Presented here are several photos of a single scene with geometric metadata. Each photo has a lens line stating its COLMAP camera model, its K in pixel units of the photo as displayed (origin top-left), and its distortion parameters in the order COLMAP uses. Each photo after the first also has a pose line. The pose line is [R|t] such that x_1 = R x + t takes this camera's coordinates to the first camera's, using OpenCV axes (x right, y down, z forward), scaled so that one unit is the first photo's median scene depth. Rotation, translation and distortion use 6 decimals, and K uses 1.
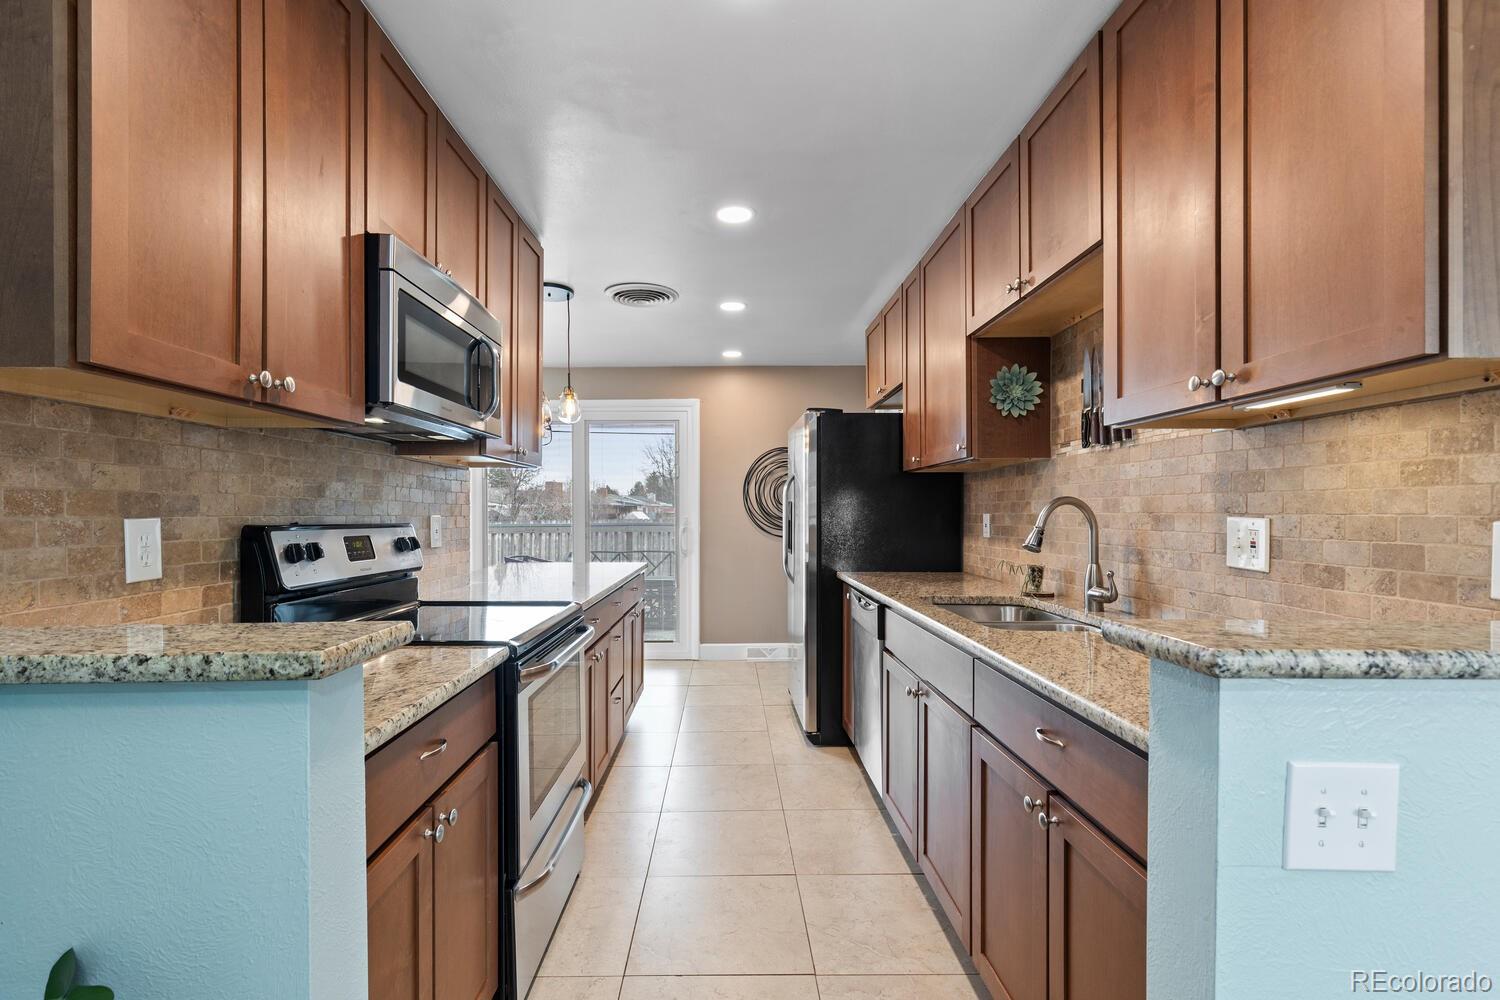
lens RADIAL K [[680.2, 0, 744.8], [0, 680.2, 508.0], [0, 0, 1]] dist [0.005370, -0.002753]
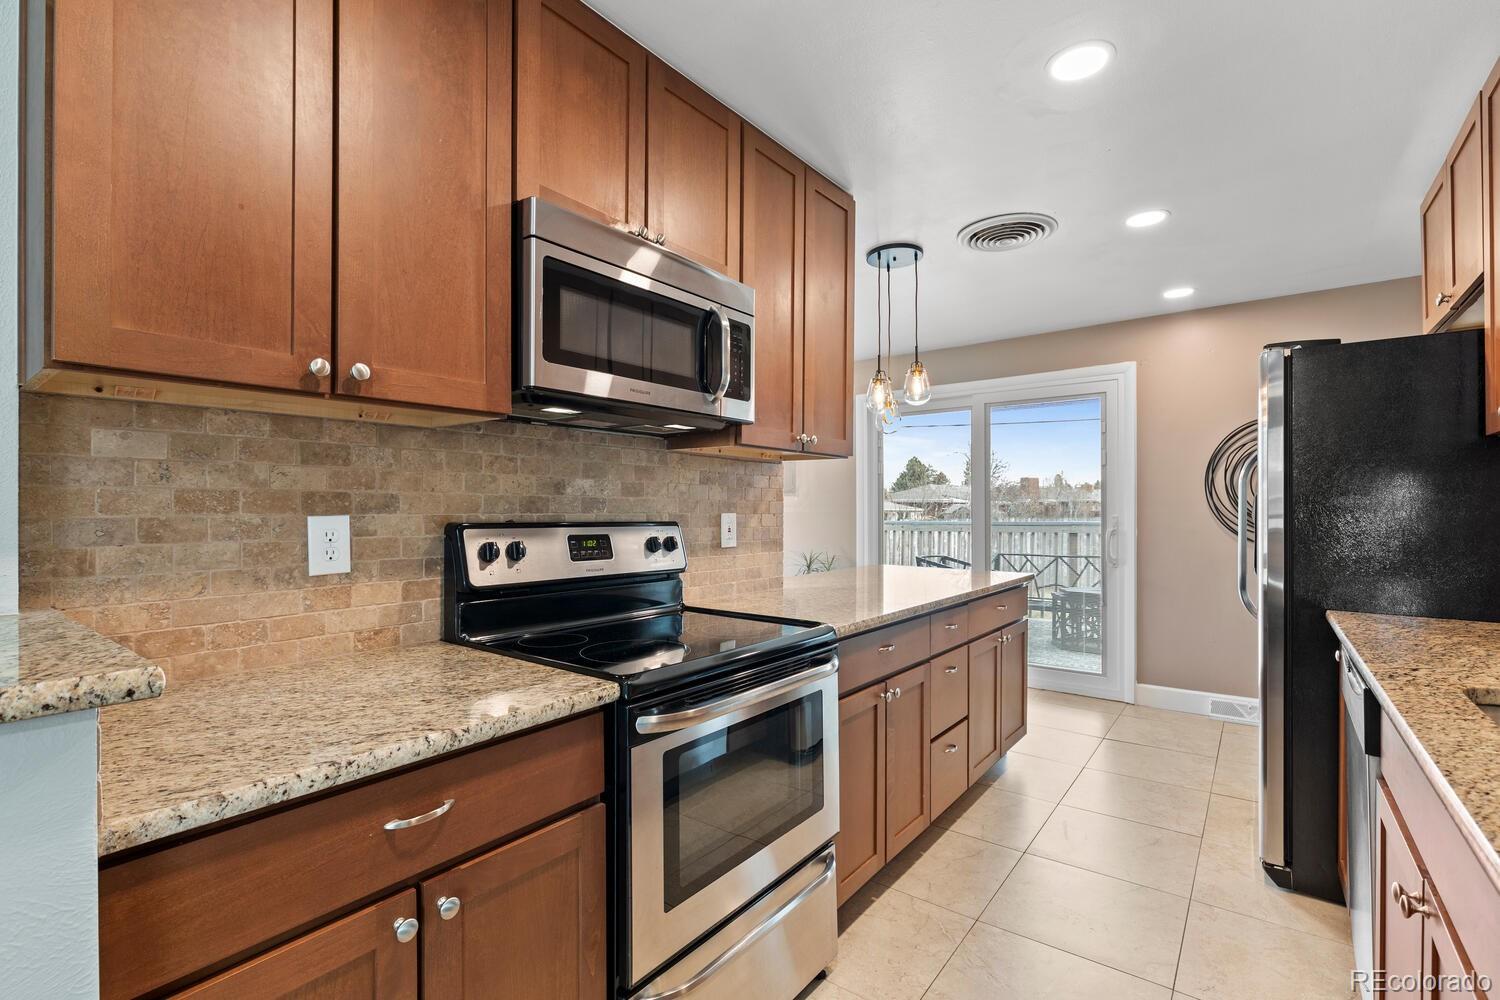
lens RADIAL K [[680.2, 0, 752.2], [0, 680.2, 502.9], [0, 0, 1]] dist [0.005370, -0.002753]
pose [[0.784012, -0.004454, -0.620730, 0.258390], [0.002786, 0.999989, -0.003656, 0.000650], [0.620740, 0.001137, 0.784016, 0.492571]]
